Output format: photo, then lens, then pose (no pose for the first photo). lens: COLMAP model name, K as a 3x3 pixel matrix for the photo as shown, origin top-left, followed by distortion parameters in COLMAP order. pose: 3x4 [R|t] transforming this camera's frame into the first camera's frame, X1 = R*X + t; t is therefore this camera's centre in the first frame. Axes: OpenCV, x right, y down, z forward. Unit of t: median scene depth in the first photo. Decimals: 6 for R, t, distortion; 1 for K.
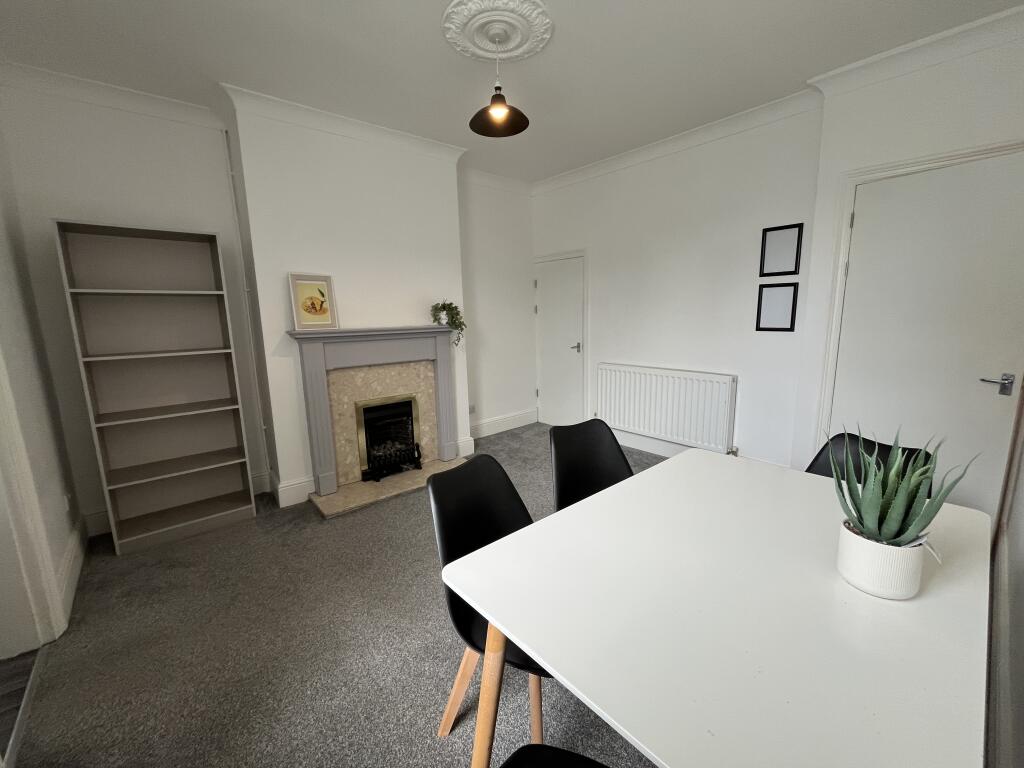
lens RADIAL K [[417.2, 0, 512.0], [0, 417.2, 384.0], [0, 0, 1]] dist [0.000597, 0.000005]
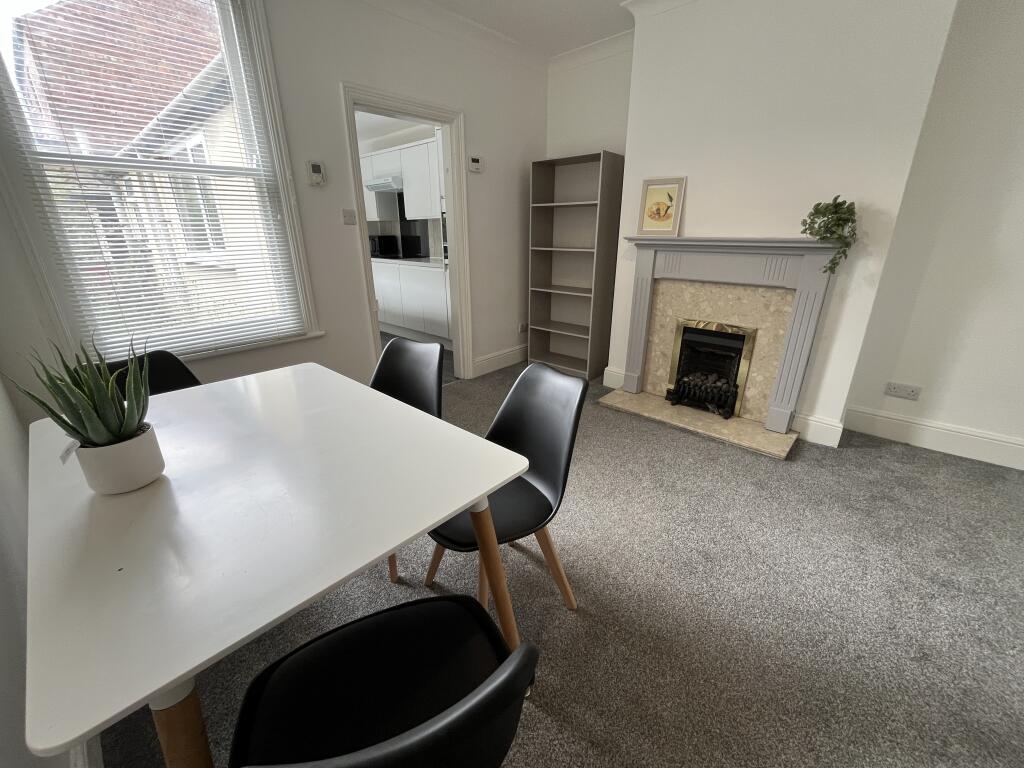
lens RADIAL K [[417.2, 0, 512.0], [0, 417.2, 384.0], [0, 0, 1]] dist [0.000597, 0.000005]
pose [[0.110103, 0.360094, -0.926396, 0.517701], [-0.167737, 0.925426, 0.339781, -0.076394], [0.979664, 0.117980, 0.162293, 0.484486]]
